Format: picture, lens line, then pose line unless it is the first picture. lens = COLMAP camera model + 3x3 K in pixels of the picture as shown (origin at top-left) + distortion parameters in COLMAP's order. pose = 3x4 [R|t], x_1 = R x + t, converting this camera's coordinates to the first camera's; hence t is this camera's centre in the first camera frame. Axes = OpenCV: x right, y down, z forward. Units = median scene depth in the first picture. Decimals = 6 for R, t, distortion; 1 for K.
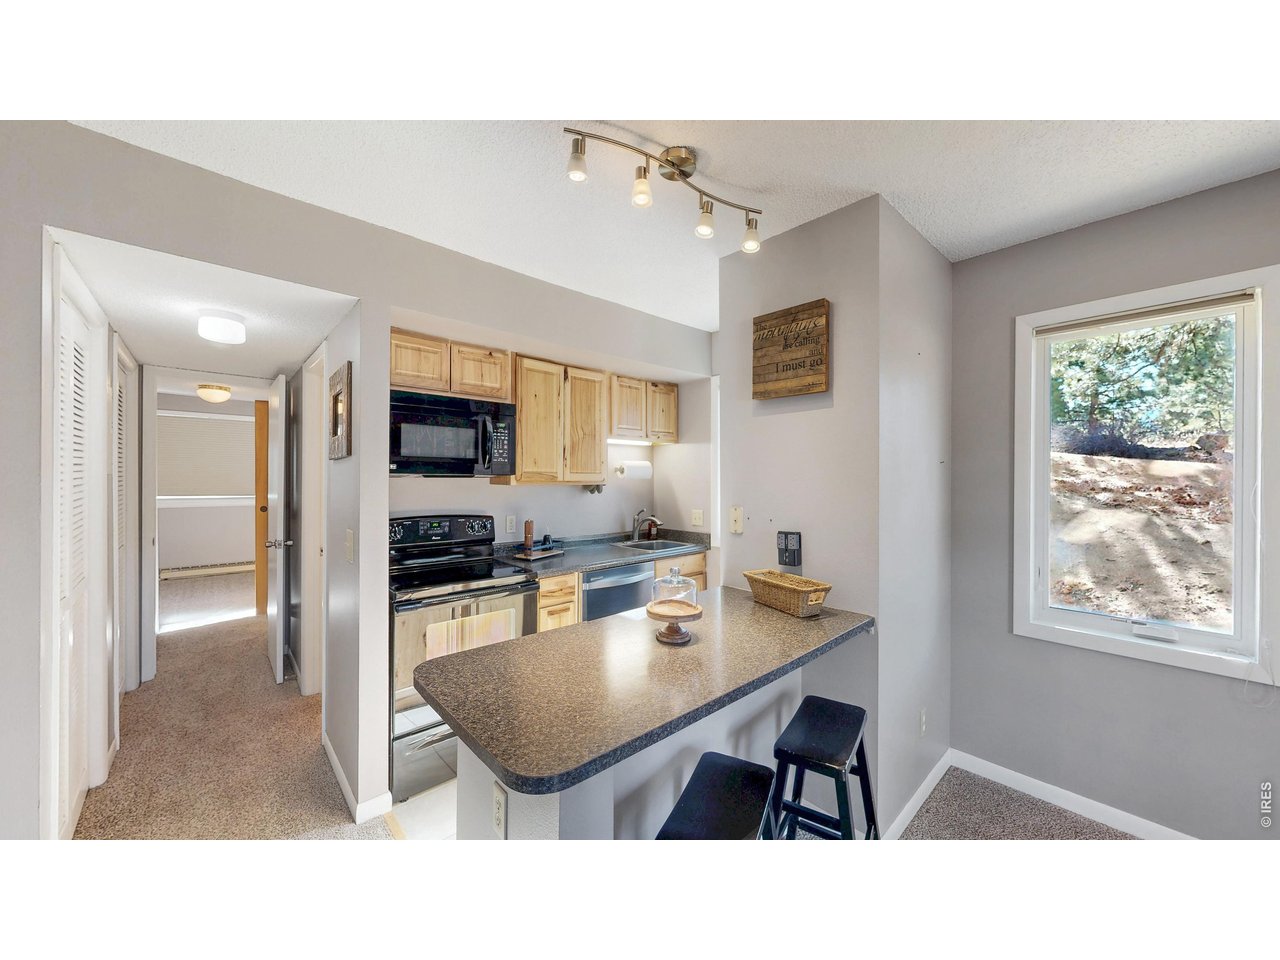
lens RADIAL K [[462.2, 0, 643.2], [0, 462.2, 476.1], [0, 0, 1]] dist [-0.000163, 0.000040]
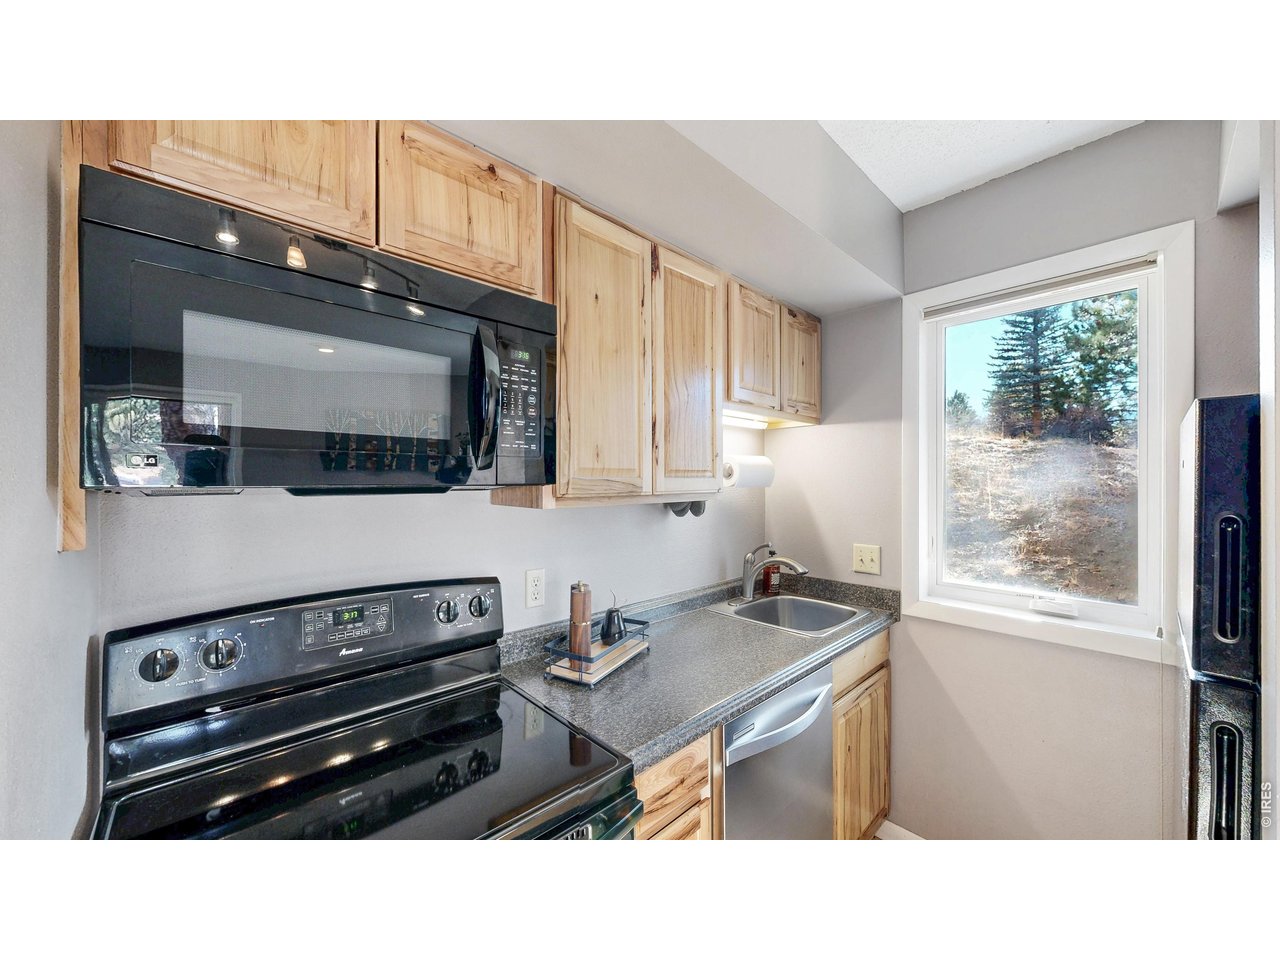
lens RADIAL K [[508.6, 0, 640.0], [0, 508.6, 480.0], [0, 0, 1]] dist [0.014525, 0.000046]
pose [[0.999643, -0.004732, -0.026297, -0.176904], [0.004704, 0.999988, -0.001132, -0.004484], [0.026302, 0.001008, 0.999654, 0.518686]]
